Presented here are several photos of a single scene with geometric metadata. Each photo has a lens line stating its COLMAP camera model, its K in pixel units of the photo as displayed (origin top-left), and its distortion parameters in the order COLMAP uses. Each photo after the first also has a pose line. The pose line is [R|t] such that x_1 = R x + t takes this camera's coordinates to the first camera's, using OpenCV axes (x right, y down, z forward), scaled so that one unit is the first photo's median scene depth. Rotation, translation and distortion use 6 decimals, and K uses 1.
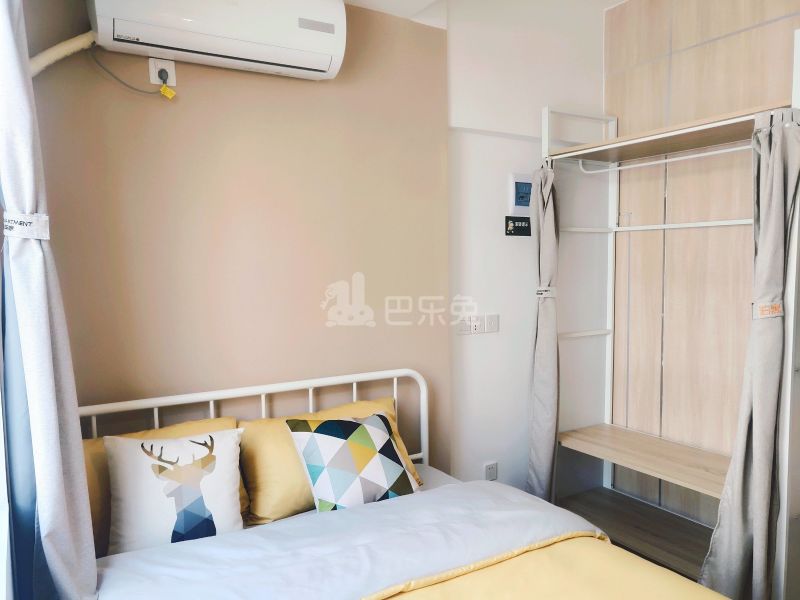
lens RADIAL K [[620.1, 0, 399.9], [0, 620.1, 303.8], [0, 0, 1]] dist [-0.006938, 0.036133]
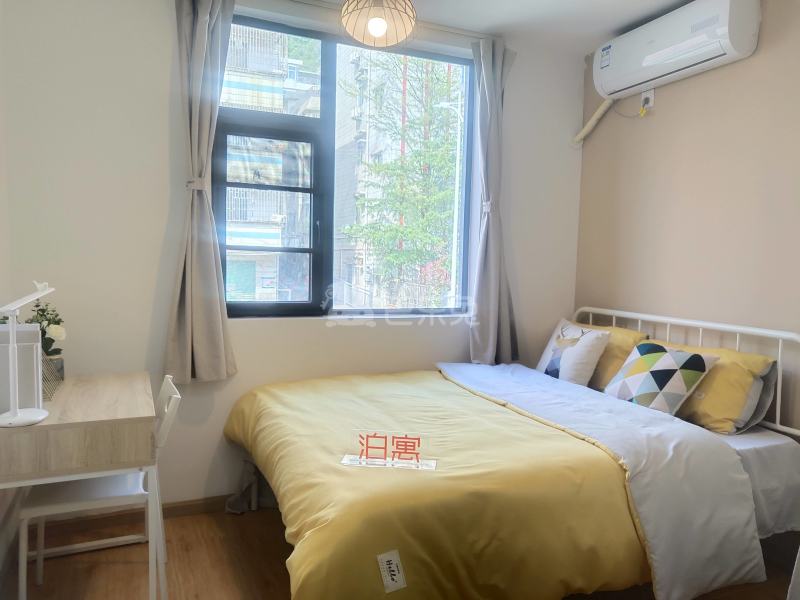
lens RADIAL K [[620.1, 0, 399.9], [0, 620.1, 303.8], [0, 0, 1]] dist [-0.006938, 0.036133]
pose [[-0.131466, 0.079279, -0.988145, 1.259861], [-0.088992, 0.991829, 0.091414, 0.038554], [0.987318, 0.099955, -0.123337, 0.653600]]
